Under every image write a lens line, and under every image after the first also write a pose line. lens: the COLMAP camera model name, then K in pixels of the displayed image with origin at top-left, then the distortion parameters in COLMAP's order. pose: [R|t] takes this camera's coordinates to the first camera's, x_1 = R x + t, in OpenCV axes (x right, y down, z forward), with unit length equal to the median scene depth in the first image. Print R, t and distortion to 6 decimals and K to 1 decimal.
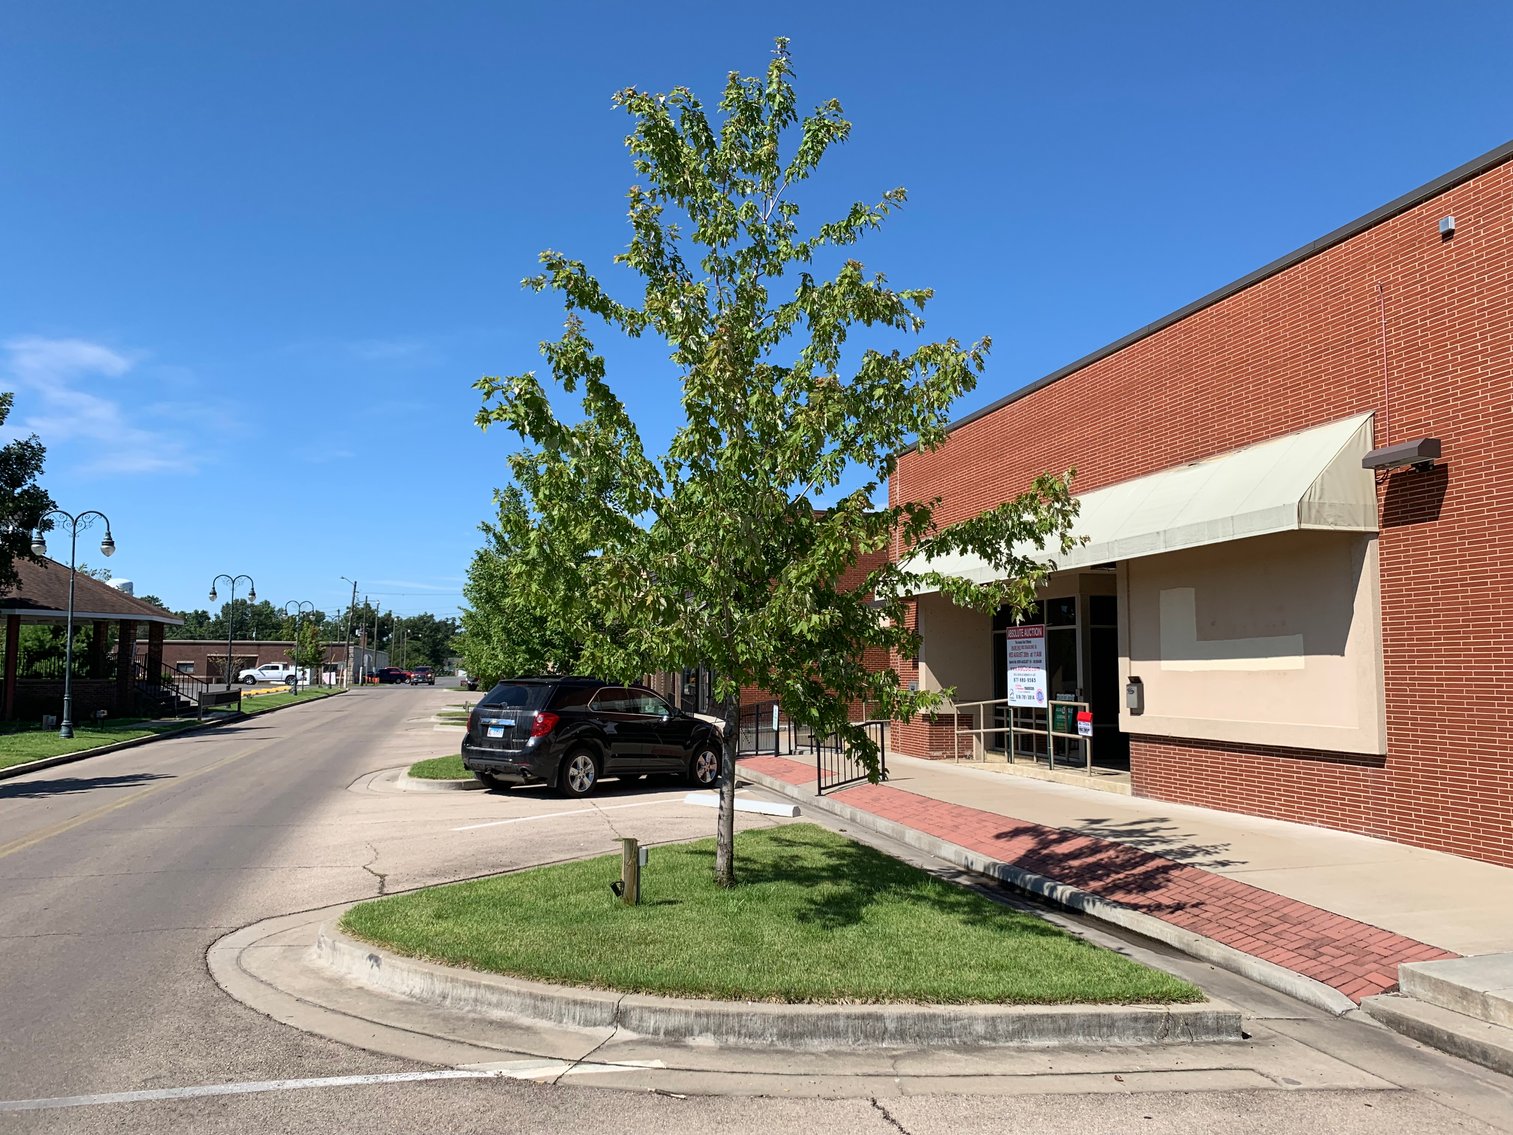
lens RADIAL K [[1141.5, 0, 756.5], [0, 1141.5, 567.5], [0, 0, 1]] dist [0.066758, -0.104242]
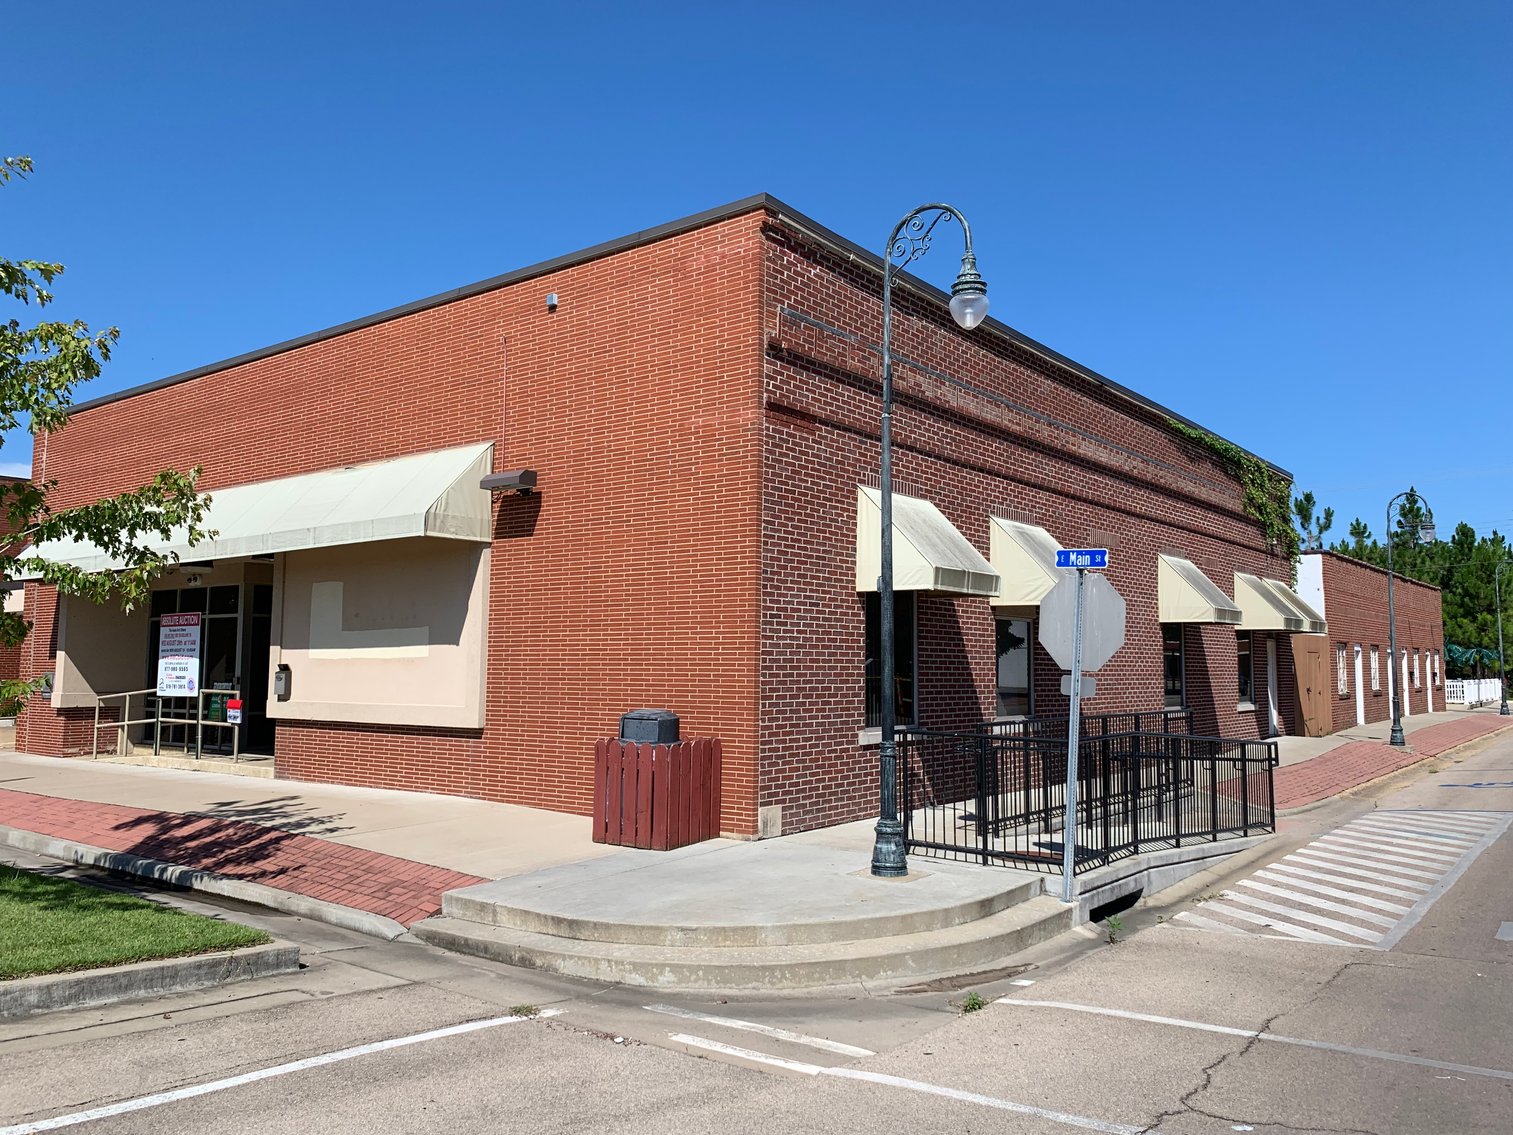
lens RADIAL K [[1146.9, 0, 758.4], [0, 1146.9, 561.9], [0, 0, 1]] dist [0.025197, -0.026013]
pose [[0.785969, 0.052750, 0.616012, 0.030341], [-0.055477, 0.998352, -0.014707, -0.011140], [-0.615772, -0.022615, 0.787600, -0.148472]]
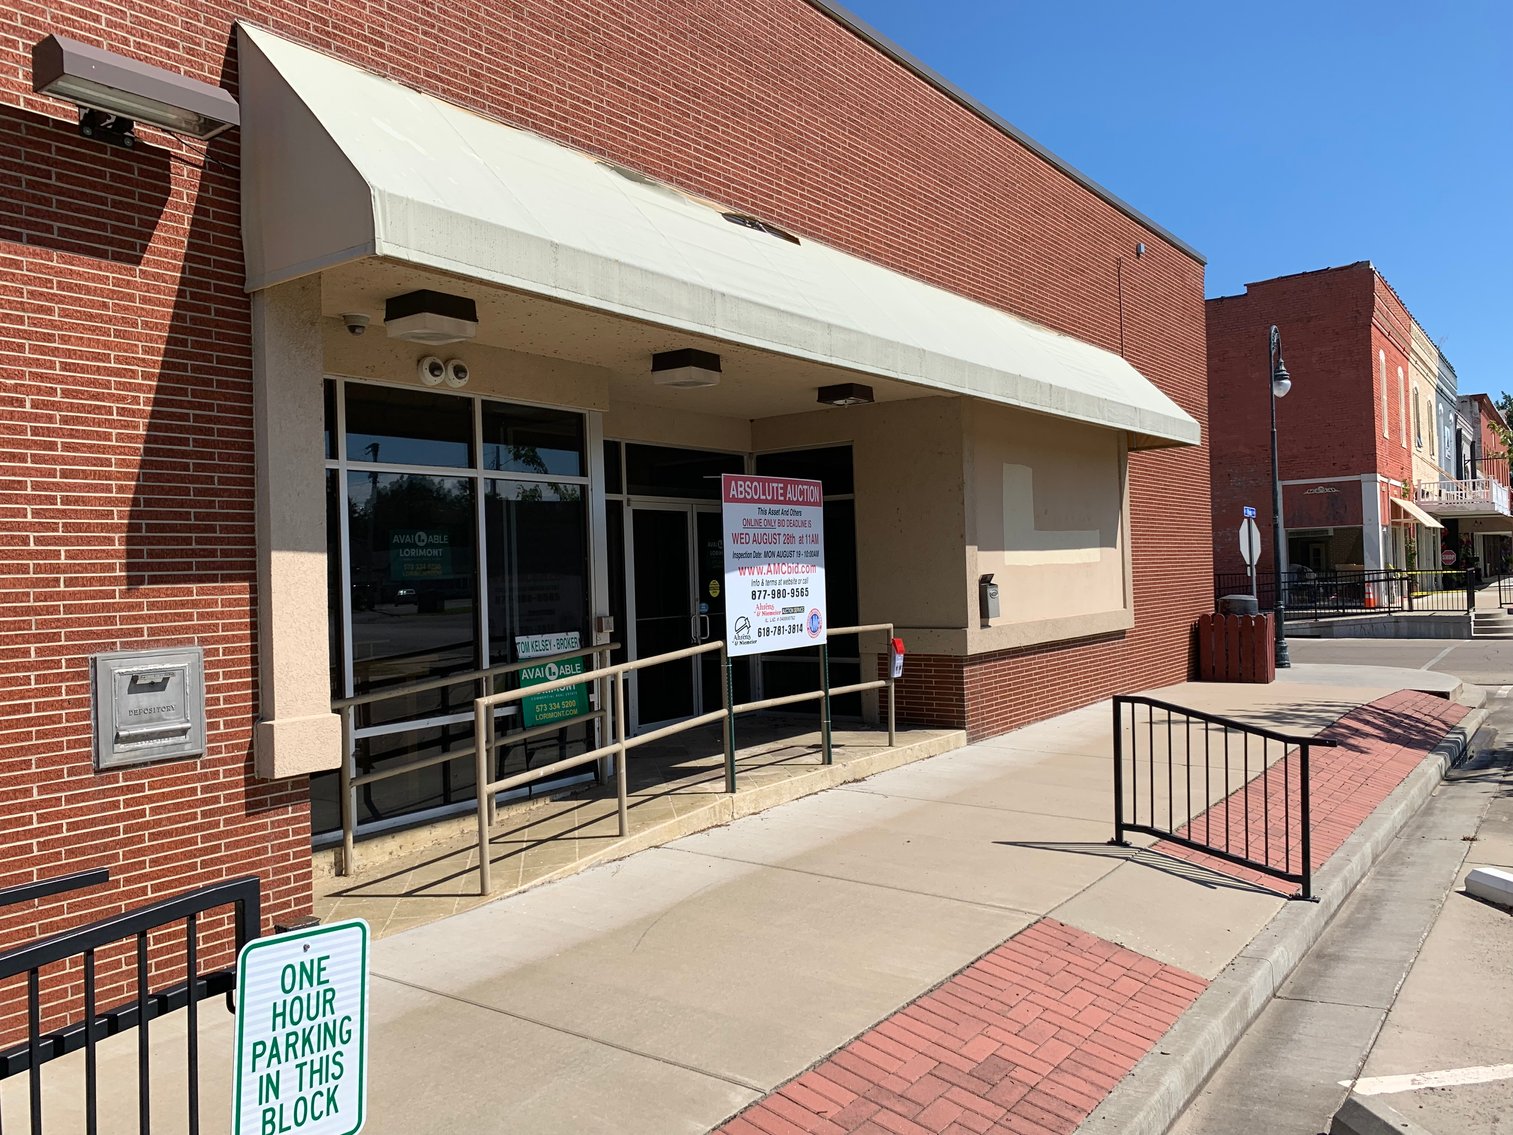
lens RADIAL K [[1149.5, 0, 739.1], [0, 1149.5, 575.5], [0, 0, 1]] dist [0.002925, 0.002315]
pose [[-0.614037, 0.014938, 0.789136, -0.247846], [-0.044609, 0.997566, -0.053594, 0.237087], [-0.788016, -0.068111, -0.611876, 2.637261]]
